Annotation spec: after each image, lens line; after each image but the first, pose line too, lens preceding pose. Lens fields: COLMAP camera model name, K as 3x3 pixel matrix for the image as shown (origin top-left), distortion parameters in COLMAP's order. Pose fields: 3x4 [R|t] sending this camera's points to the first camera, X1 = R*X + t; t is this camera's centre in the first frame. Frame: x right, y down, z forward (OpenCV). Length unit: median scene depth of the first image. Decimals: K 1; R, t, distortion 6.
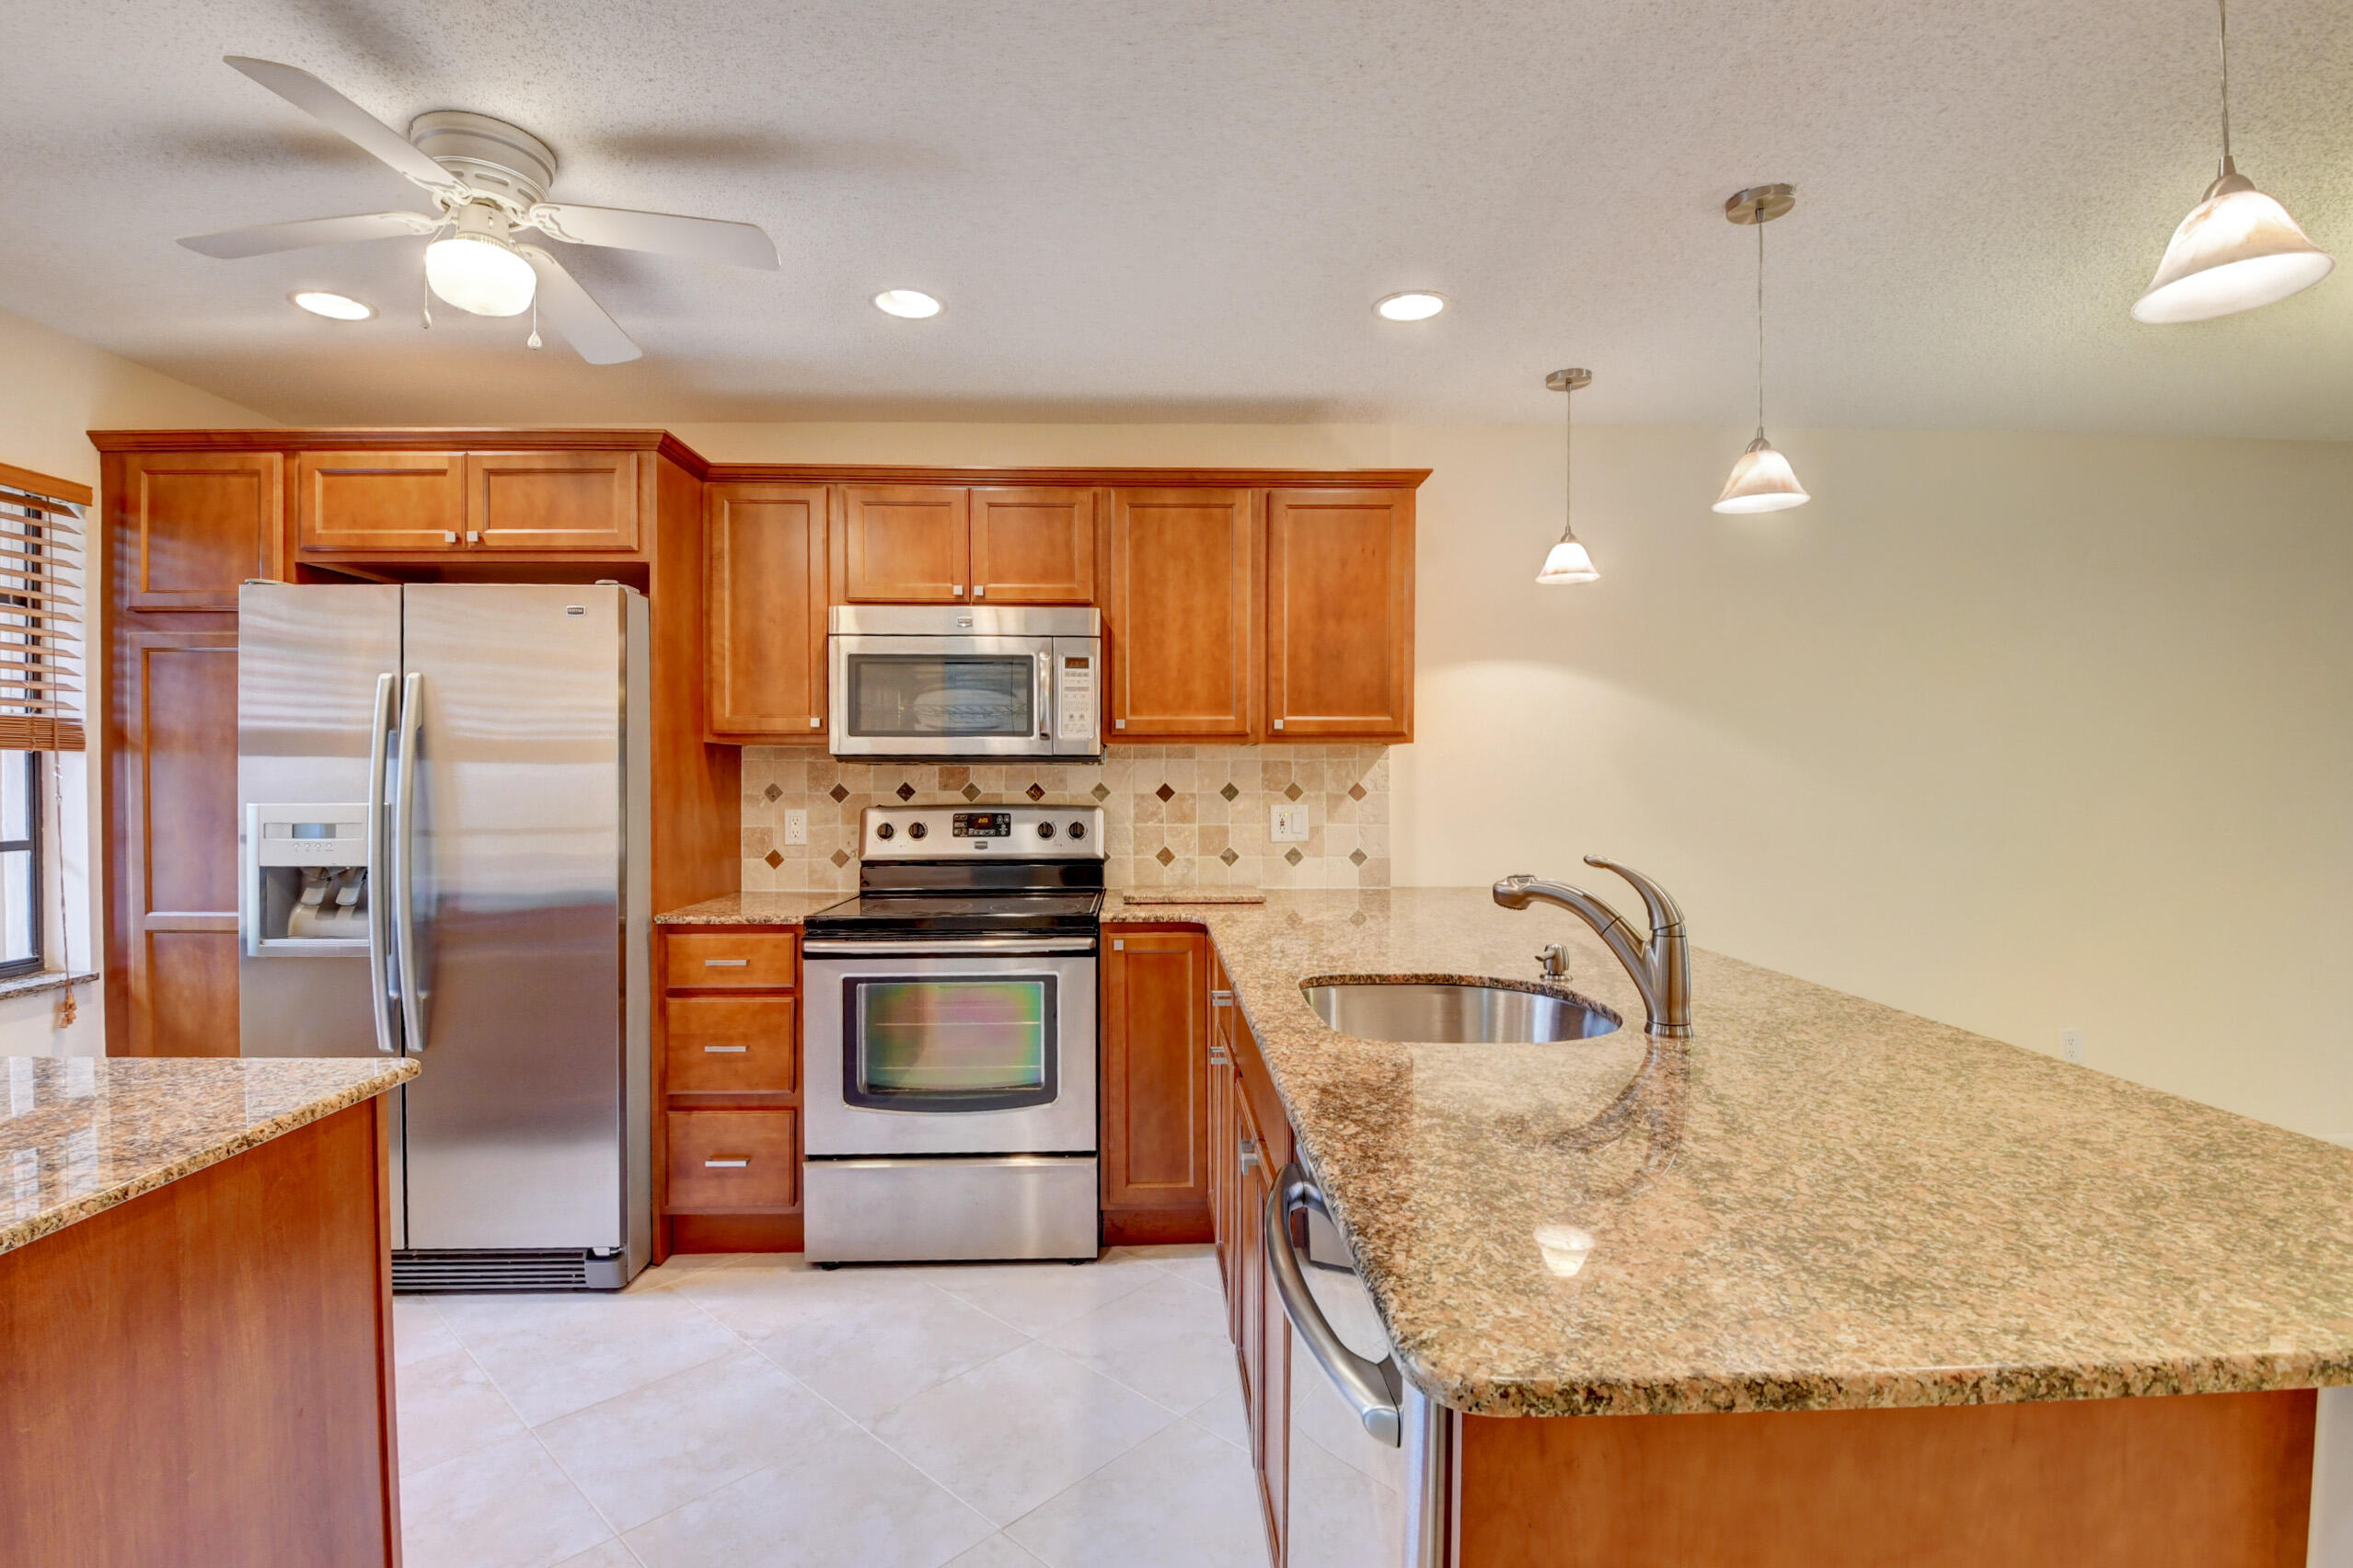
lens RADIAL K [[1093.0, 0, 1167.5], [0, 1093.0, 788.1], [0, 0, 1]] dist [0.011647, -0.024817]
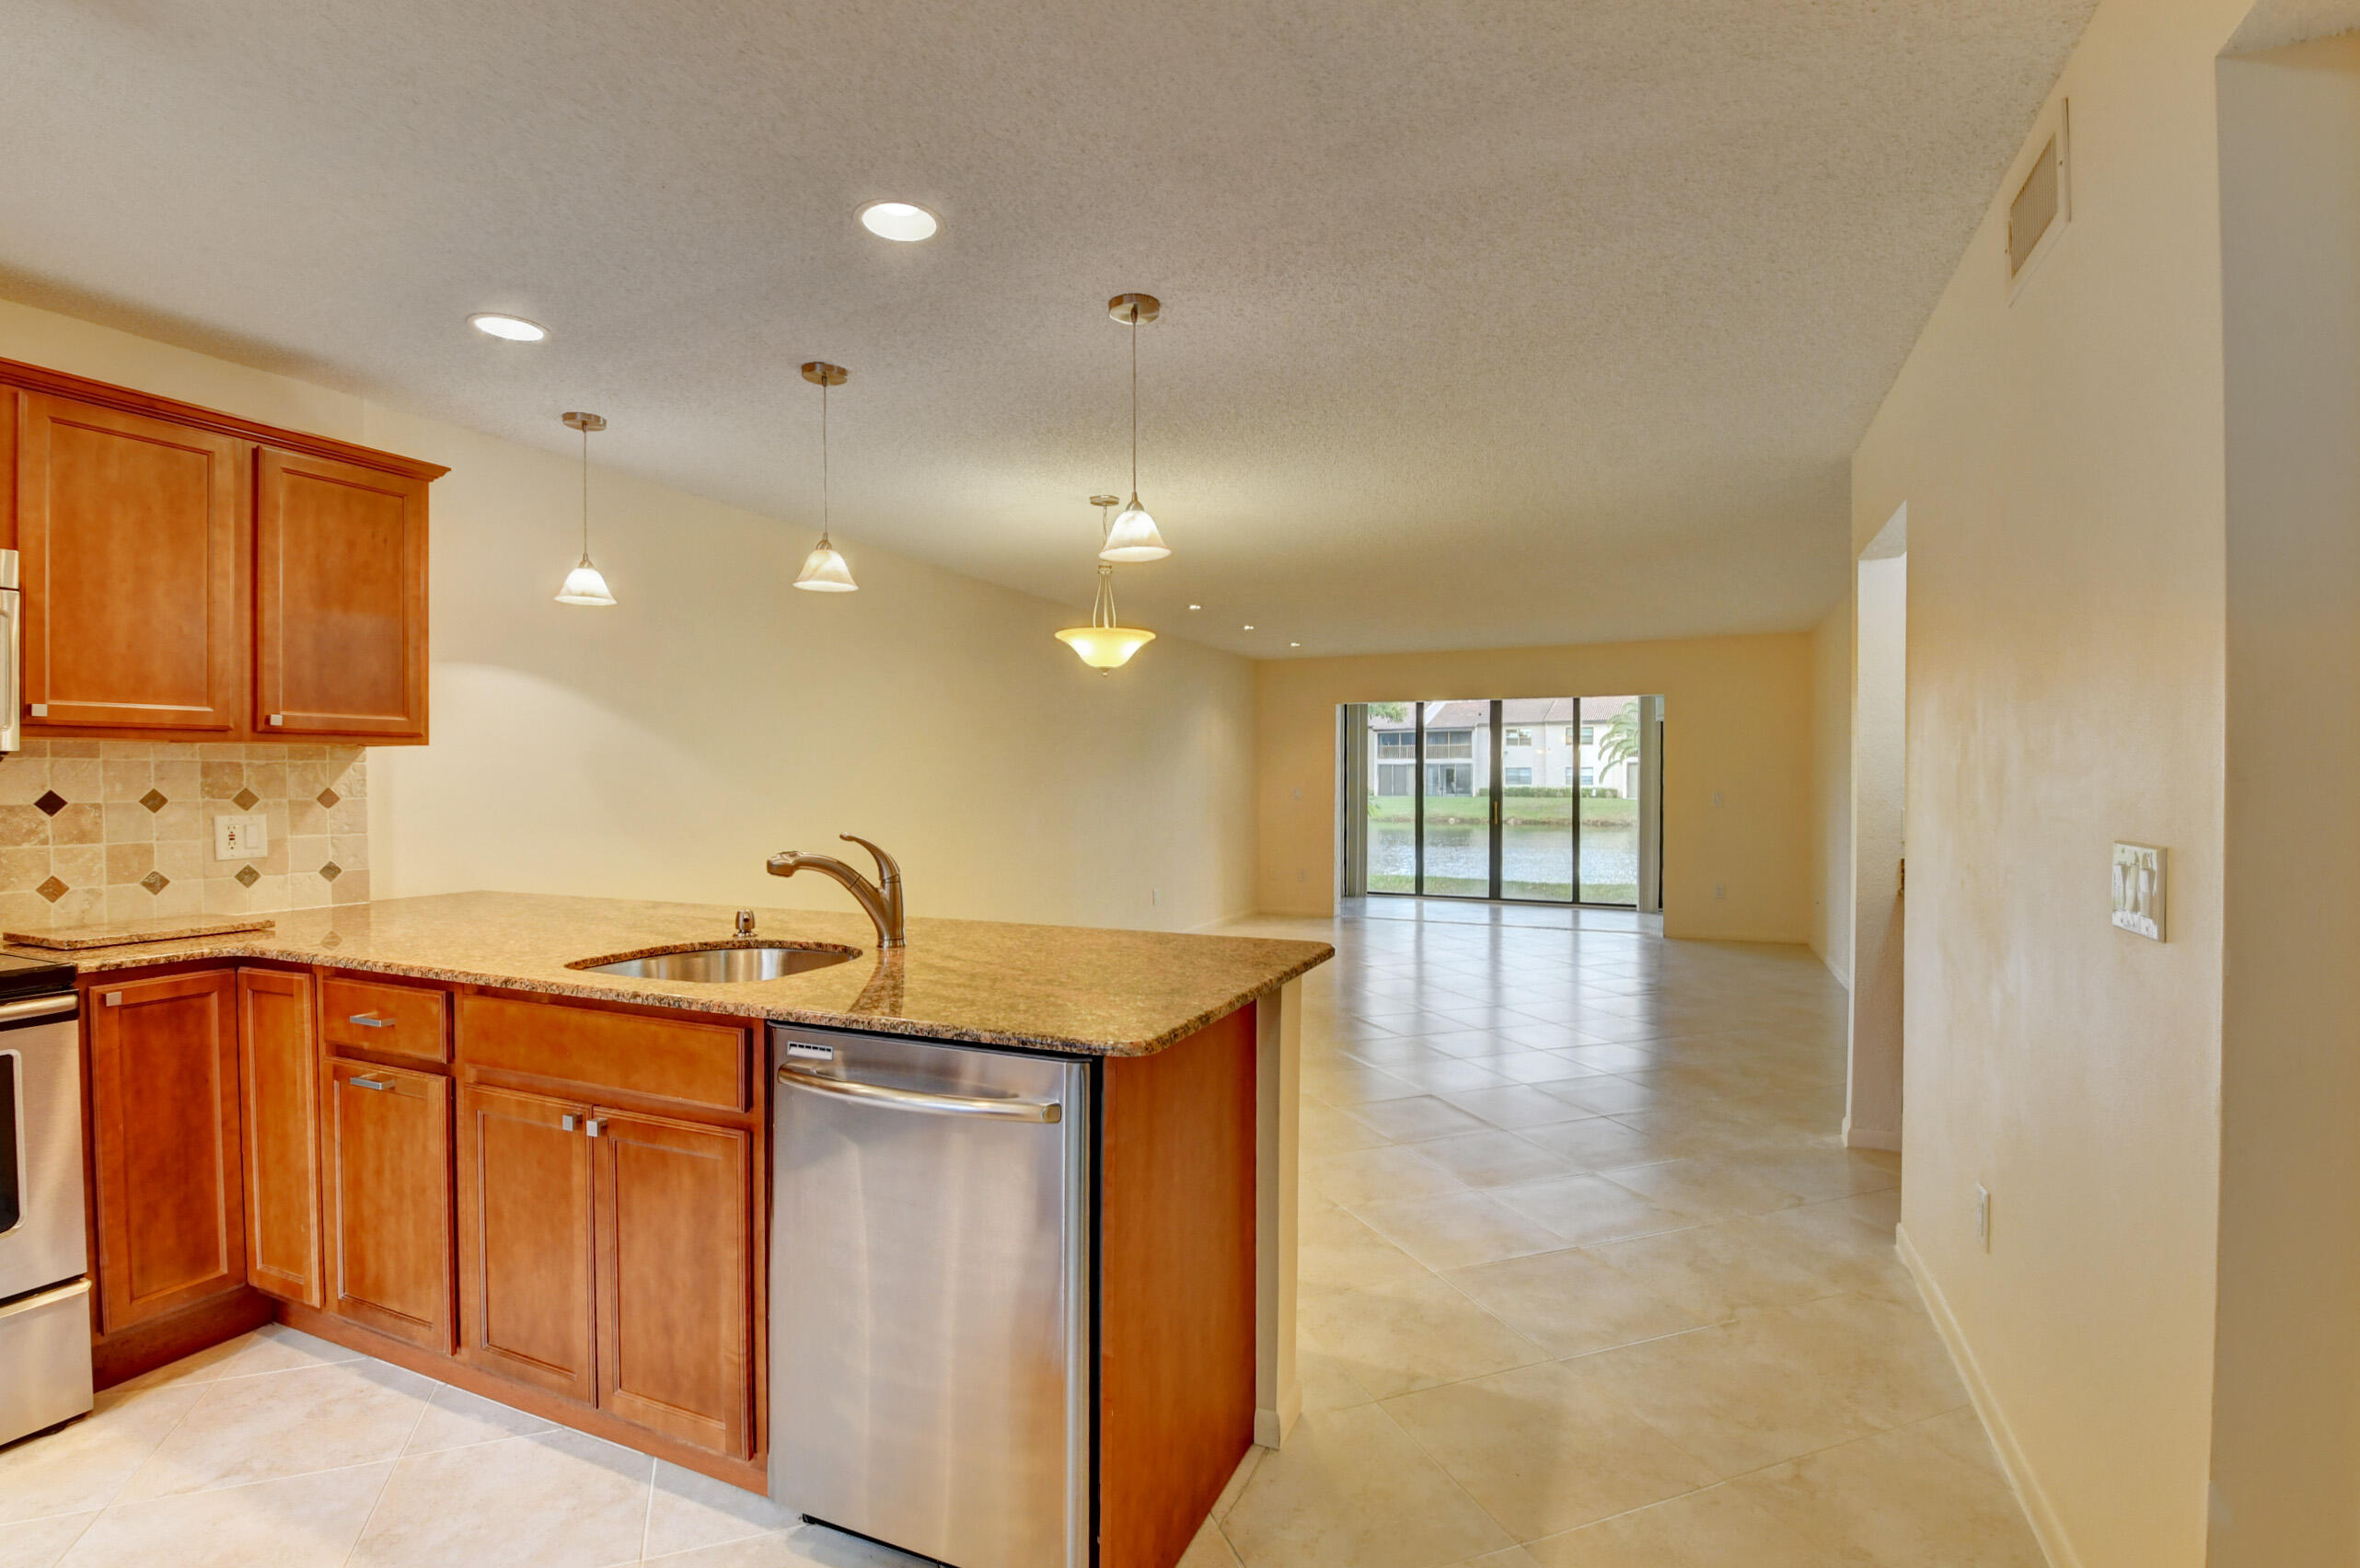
lens RADIAL K [[1096.1, 0, 1170.9], [0, 1096.1, 788.1], [0, 0, 1]] dist [0.011647, -0.024817]
pose [[0.428480, -0.008078, 0.903515, -0.411520], [0.013387, 0.999907, 0.002591, 0.002733], [-0.903452, 0.010986, 0.428548, -0.005627]]
